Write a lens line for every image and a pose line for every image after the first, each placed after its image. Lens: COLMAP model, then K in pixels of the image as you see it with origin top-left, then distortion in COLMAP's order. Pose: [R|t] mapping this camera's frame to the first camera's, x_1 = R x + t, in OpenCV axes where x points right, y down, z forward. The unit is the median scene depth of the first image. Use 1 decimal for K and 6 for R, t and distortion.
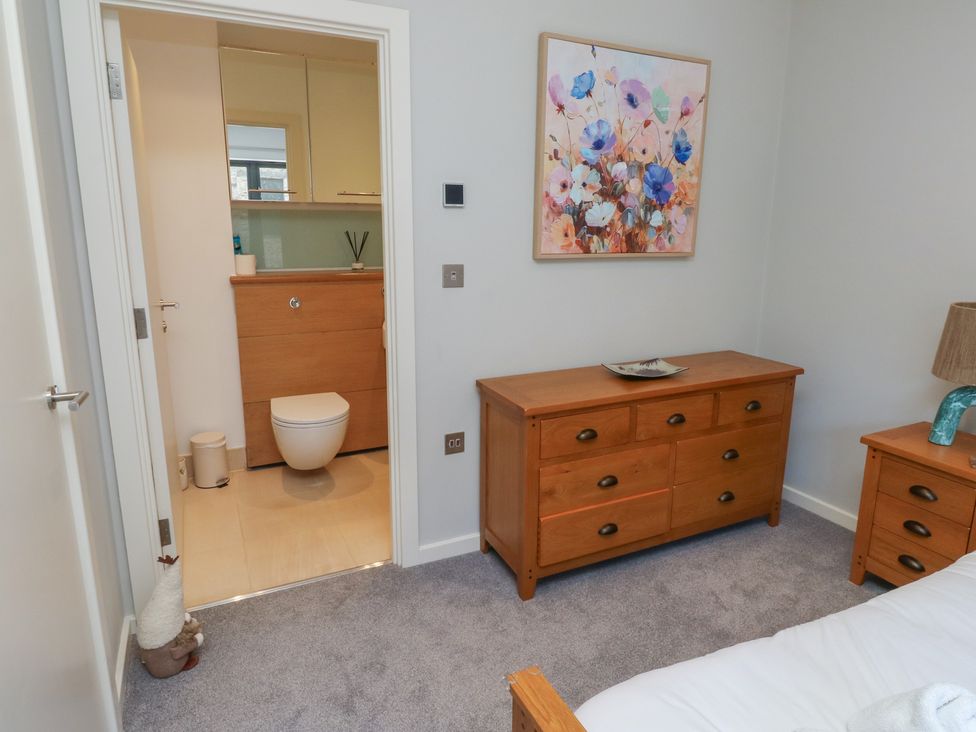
lens RADIAL K [[611.7, 0, 488.6], [0, 611.7, 362.2], [0, 0, 1]] dist [-0.004114, -0.002532]
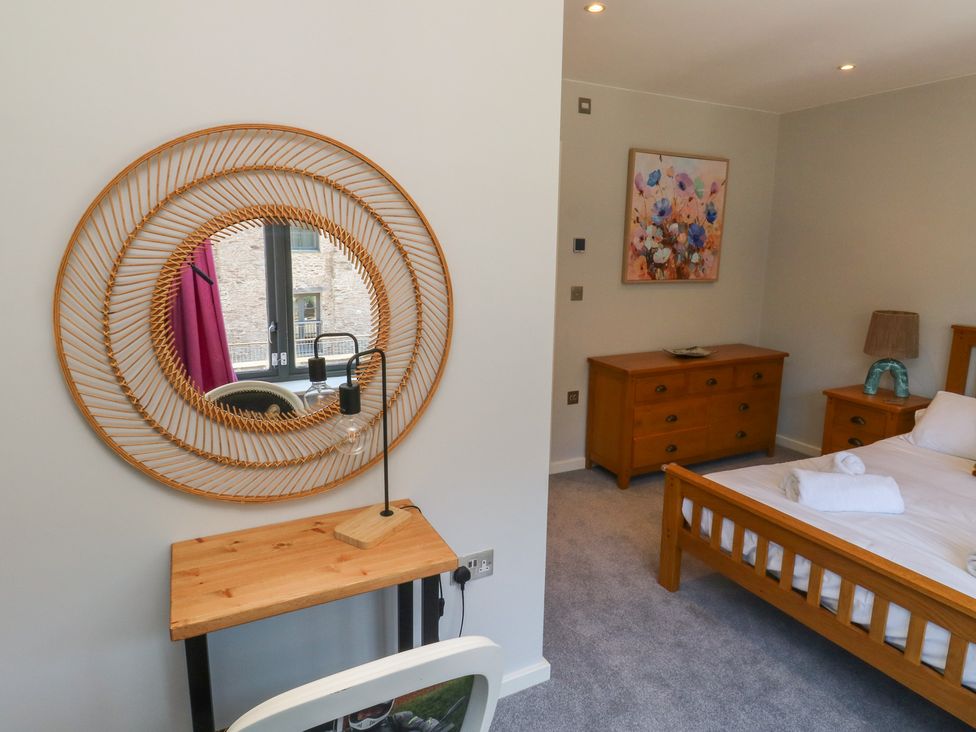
lens RADIAL K [[611.7, 0, 486.5], [0, 611.7, 362.1], [0, 0, 1]] dist [-0.004114, -0.002532]
pose [[0.999853, 0.003484, 0.016811, -0.307470], [-0.003039, 0.999646, -0.026414, 0.082228], [-0.016897, 0.026359, 0.999510, -0.594448]]
